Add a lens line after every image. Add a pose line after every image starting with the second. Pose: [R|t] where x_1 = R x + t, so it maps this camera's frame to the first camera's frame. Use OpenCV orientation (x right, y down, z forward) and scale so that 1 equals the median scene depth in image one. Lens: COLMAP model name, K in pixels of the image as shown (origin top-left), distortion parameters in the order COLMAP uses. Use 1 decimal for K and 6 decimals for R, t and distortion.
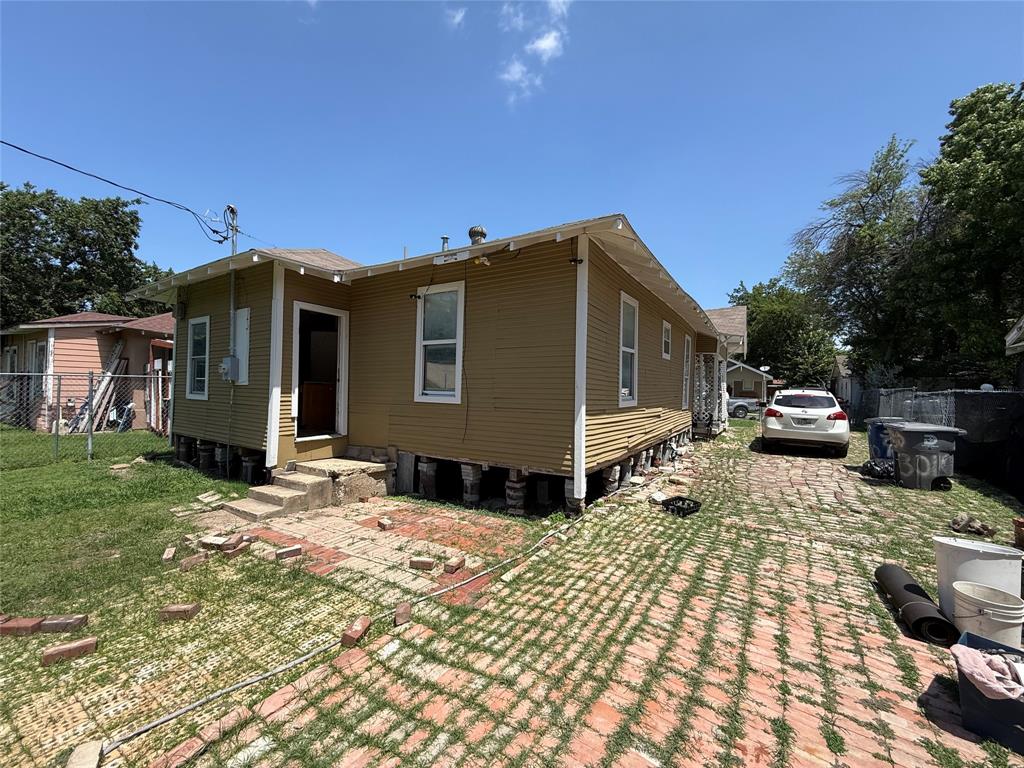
lens RADIAL K [[408.0, 0, 509.9], [0, 408.0, 389.5], [0, 0, 1]] dist [0.001713, -0.000409]
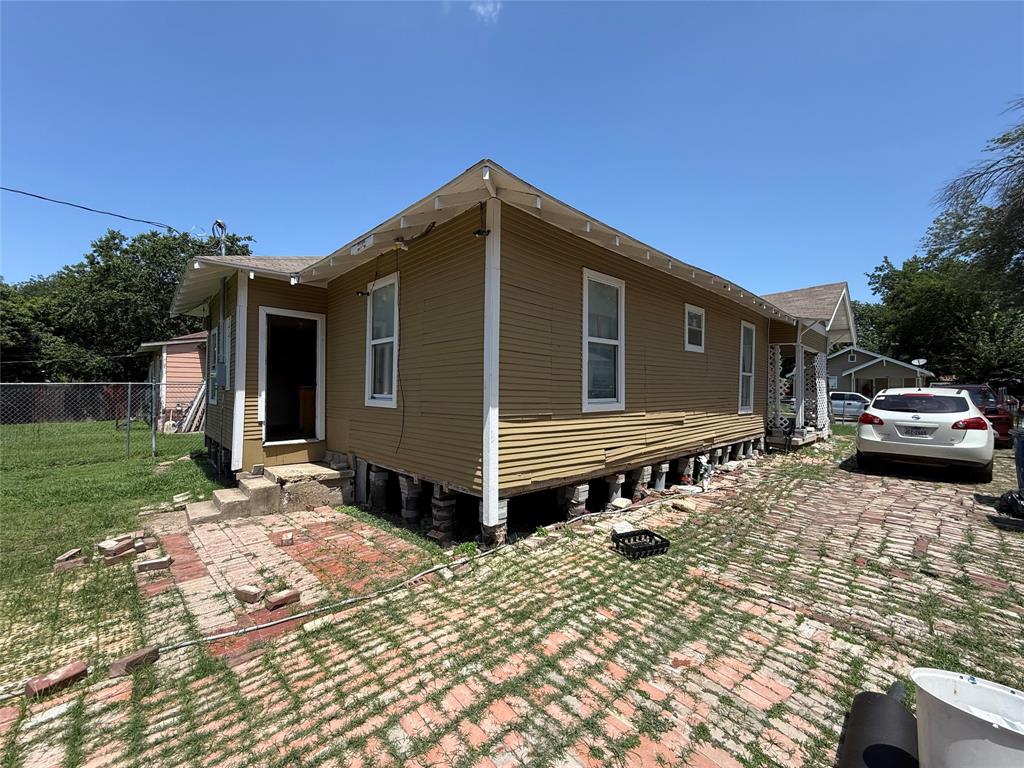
lens RADIAL K [[408.0, 0, 512.7], [0, 408.0, 387.5], [0, 0, 1]] dist [0.001713, -0.000409]
pose [[0.968455, -0.013740, -0.248811, 0.339875], [0.010641, 0.999848, -0.013796, 0.005053], [0.248963, 0.010713, 0.968454, 0.186186]]
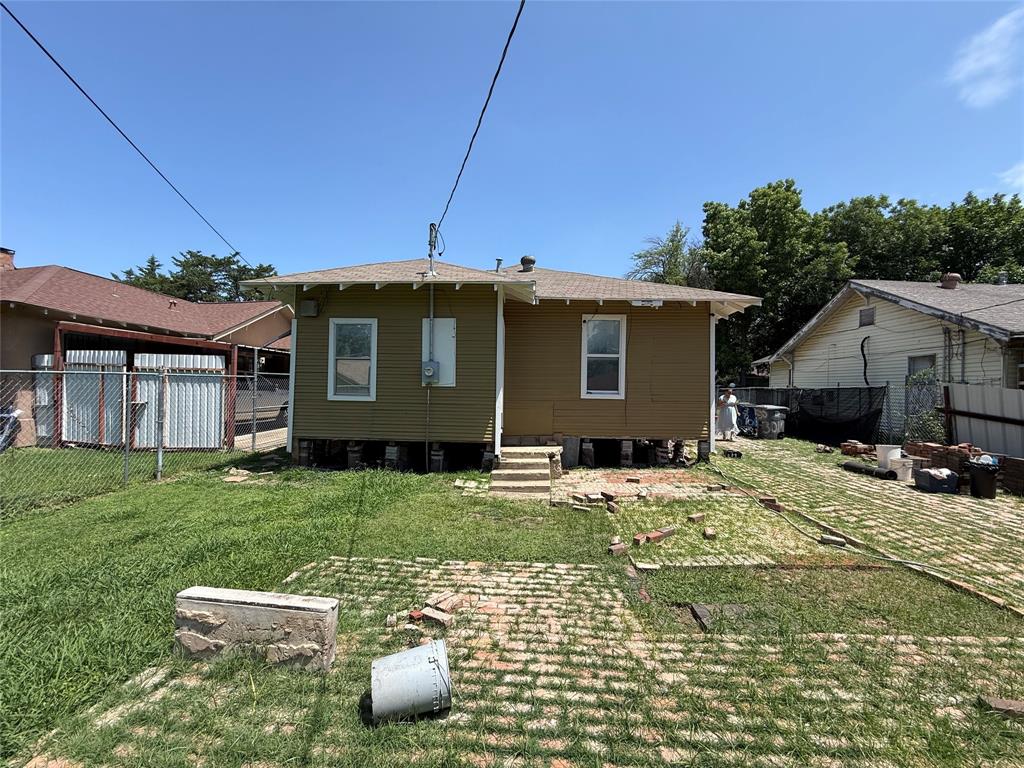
lens RADIAL K [[408.0, 0, 513.8], [0, 408.0, 384.7], [0, 0, 1]] dist [0.001713, -0.000409]
pose [[0.869070, -0.001204, 0.494688, -1.145820], [0.002761, 0.999993, -0.002417, -0.013284], [-0.494682, 0.003466, 0.869067, -0.069945]]
